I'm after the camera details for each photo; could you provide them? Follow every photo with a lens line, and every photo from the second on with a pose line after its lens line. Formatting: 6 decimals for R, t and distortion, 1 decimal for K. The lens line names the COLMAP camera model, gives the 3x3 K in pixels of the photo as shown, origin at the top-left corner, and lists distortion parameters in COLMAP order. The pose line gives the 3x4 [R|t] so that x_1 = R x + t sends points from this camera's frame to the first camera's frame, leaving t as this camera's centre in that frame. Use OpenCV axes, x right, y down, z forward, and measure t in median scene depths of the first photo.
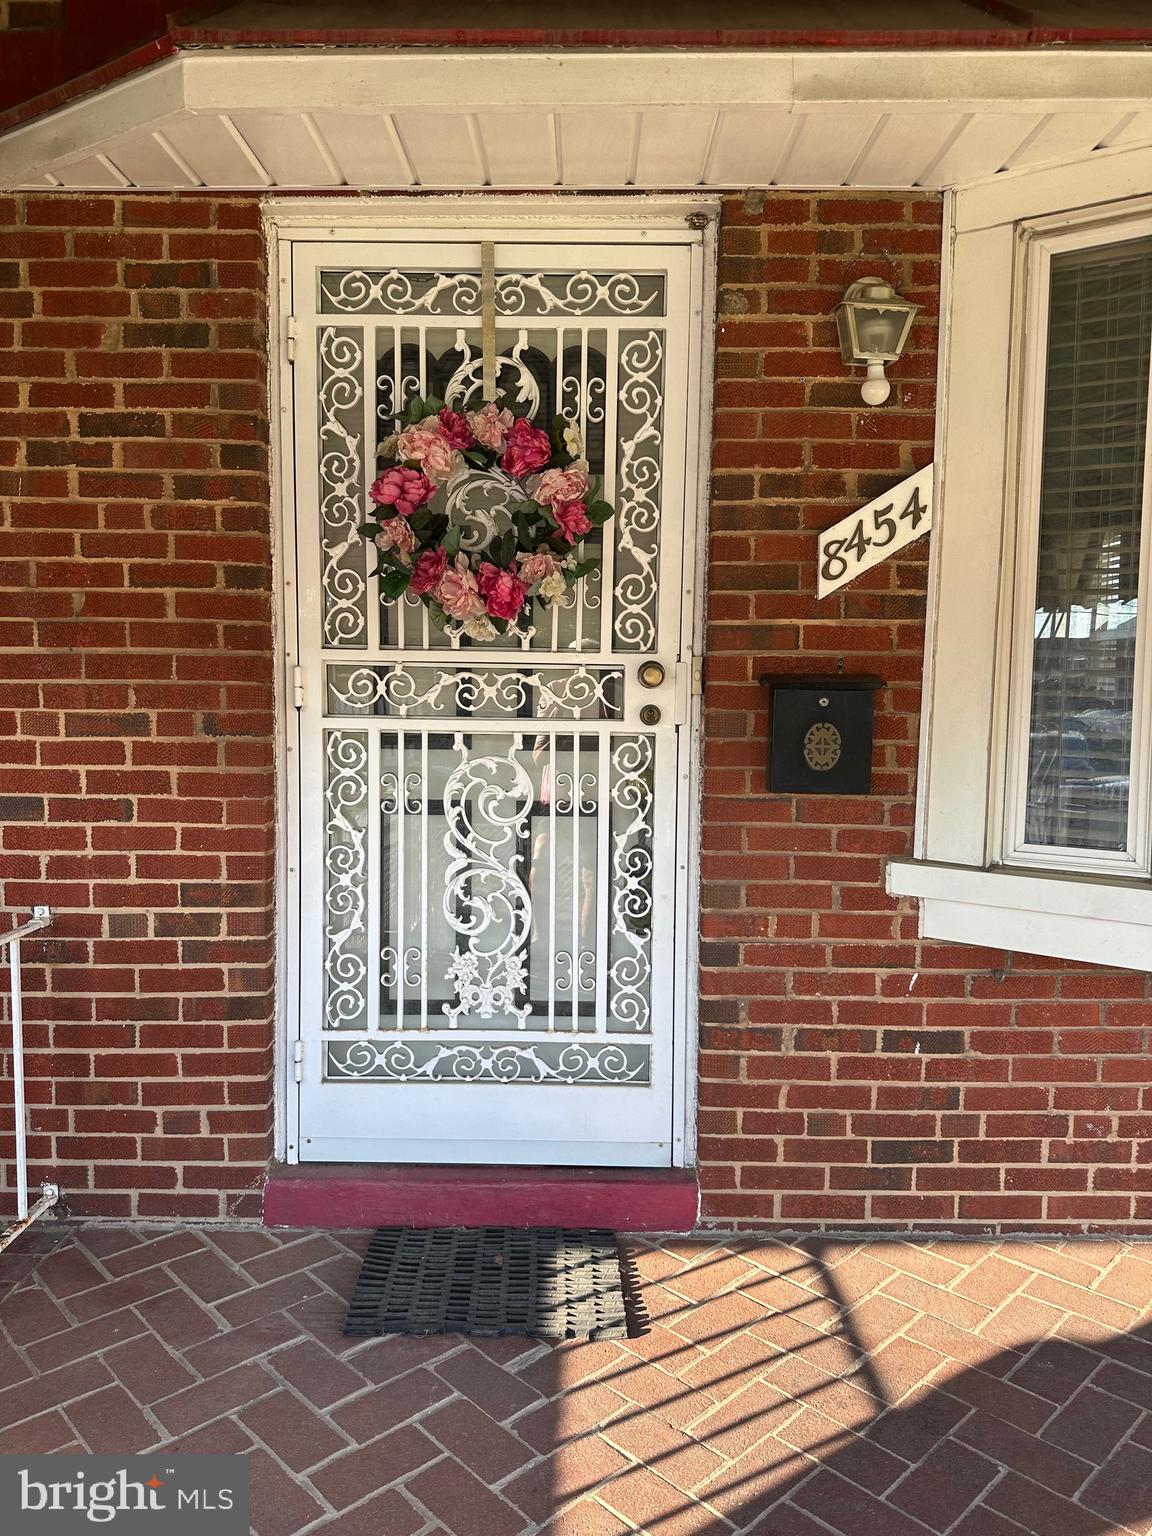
lens RADIAL K [[1053.3, 0, 578.2], [0, 1053.3, 777.5], [0, 0, 1]] dist [0.037658, -0.000823]
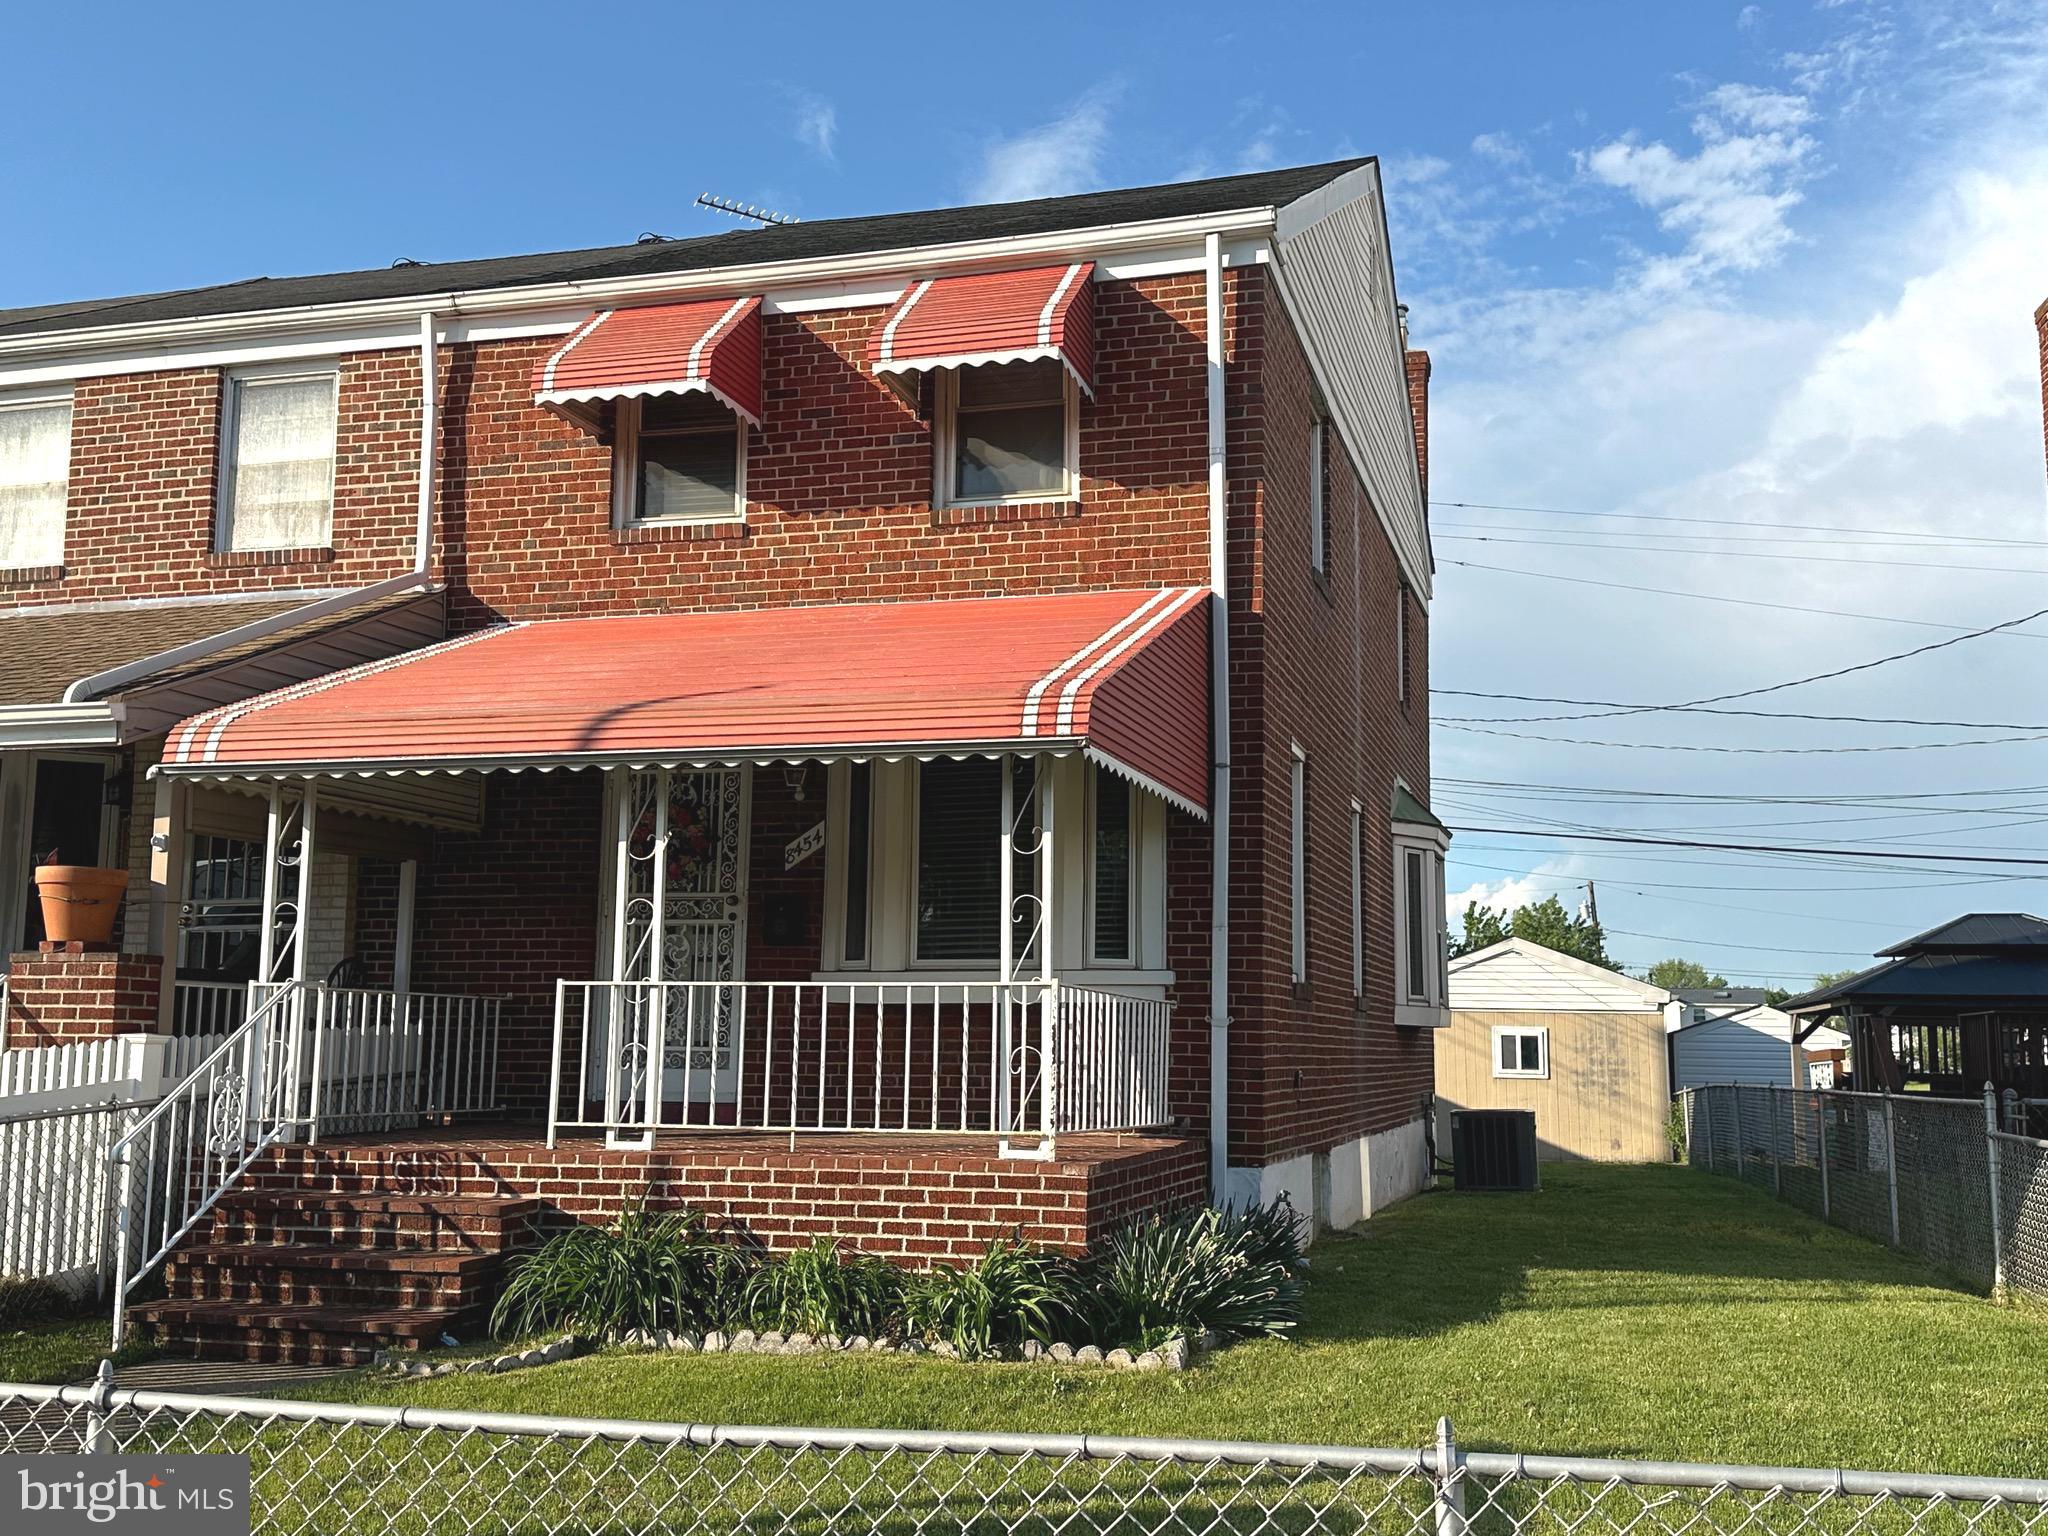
lens RADIAL K [[2048.6, 0, 1026.9], [0, 2048.6, 763.8], [0, 0, 1]] dist [0.021434, 0.000000]
pose [[0.966274, -0.027966, -0.255992, 2.043474], [-0.030853, 0.974352, -0.222902, 0.664784], [0.255660, 0.223283, 0.940629, -3.566833]]
